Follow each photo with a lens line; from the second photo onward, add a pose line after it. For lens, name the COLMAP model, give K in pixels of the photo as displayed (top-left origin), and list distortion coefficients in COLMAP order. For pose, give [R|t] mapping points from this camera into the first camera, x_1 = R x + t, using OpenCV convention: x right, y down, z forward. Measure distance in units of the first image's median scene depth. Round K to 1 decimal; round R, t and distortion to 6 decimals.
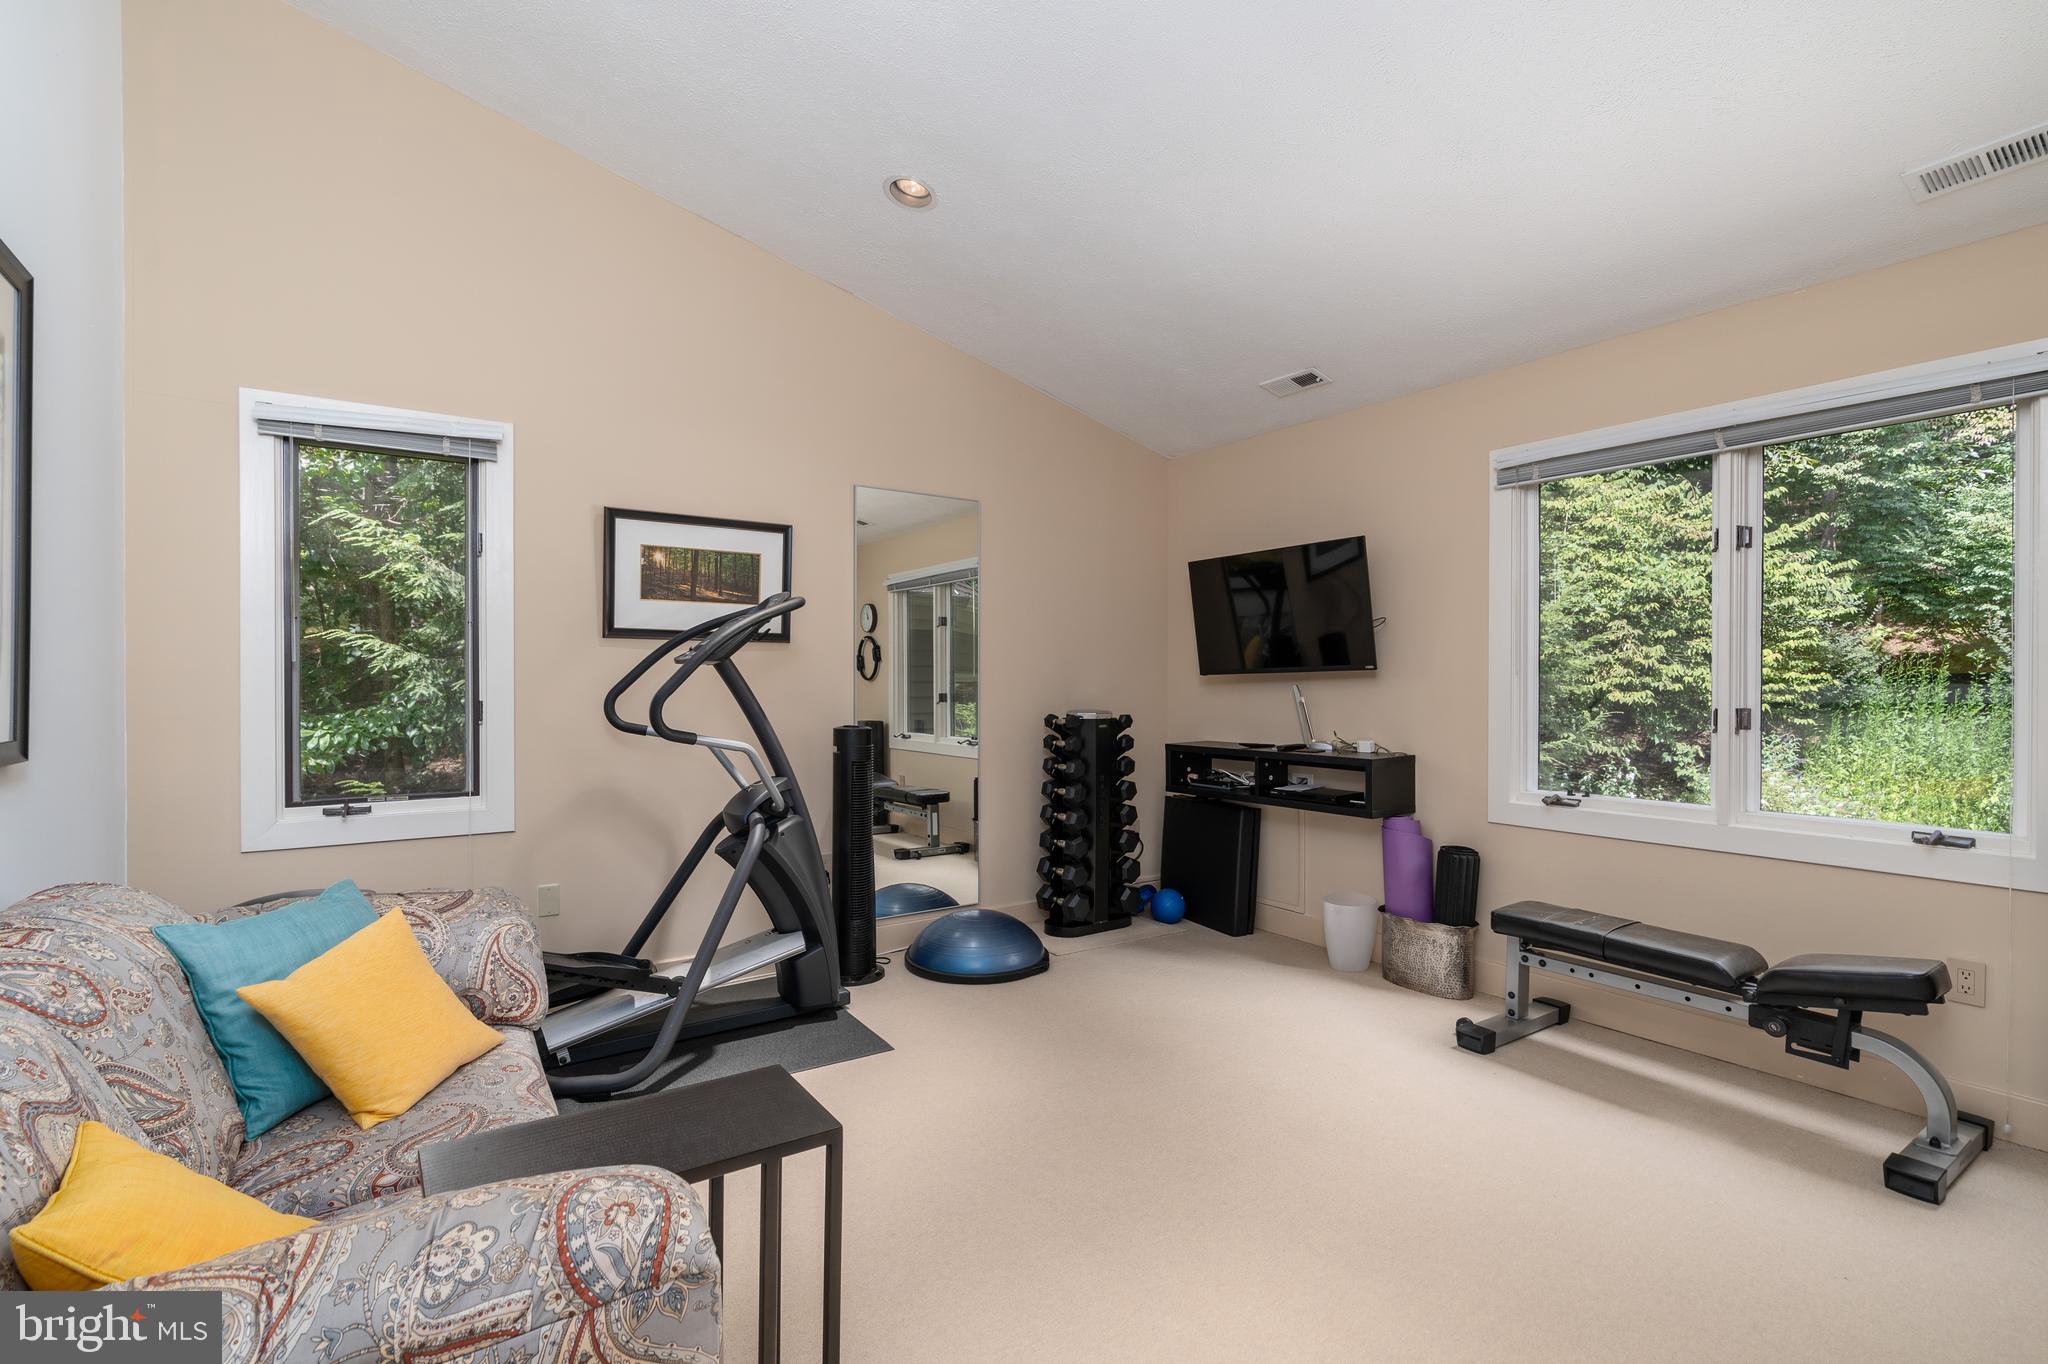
lens RADIAL K [[938.4, 0, 1023.6], [0, 938.4, 684.0], [0, 0, 1]] dist [0.002232, 0.000098]
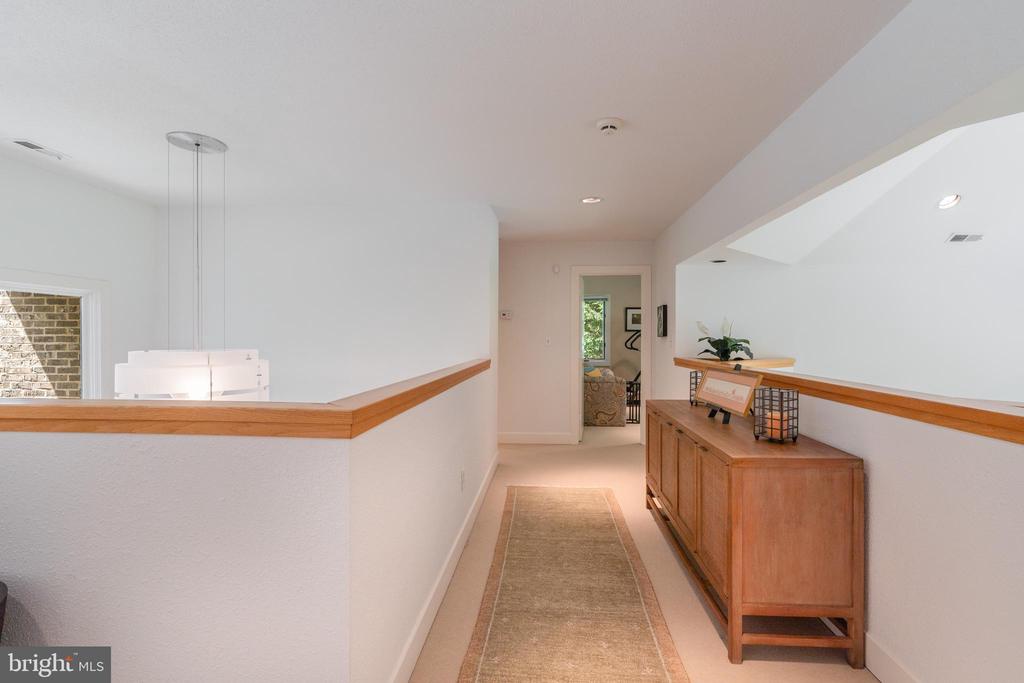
lens RADIAL K [[469.2, 0, 513.0], [0, 469.2, 339.9], [0, 0, 1]] dist [0.002232, 0.000098]
pose [[0.769484, 0.004690, -0.638648, 0.754673], [-0.003993, 0.999989, 0.002532, -0.007301], [0.638653, 0.000602, 0.769495, -1.436145]]
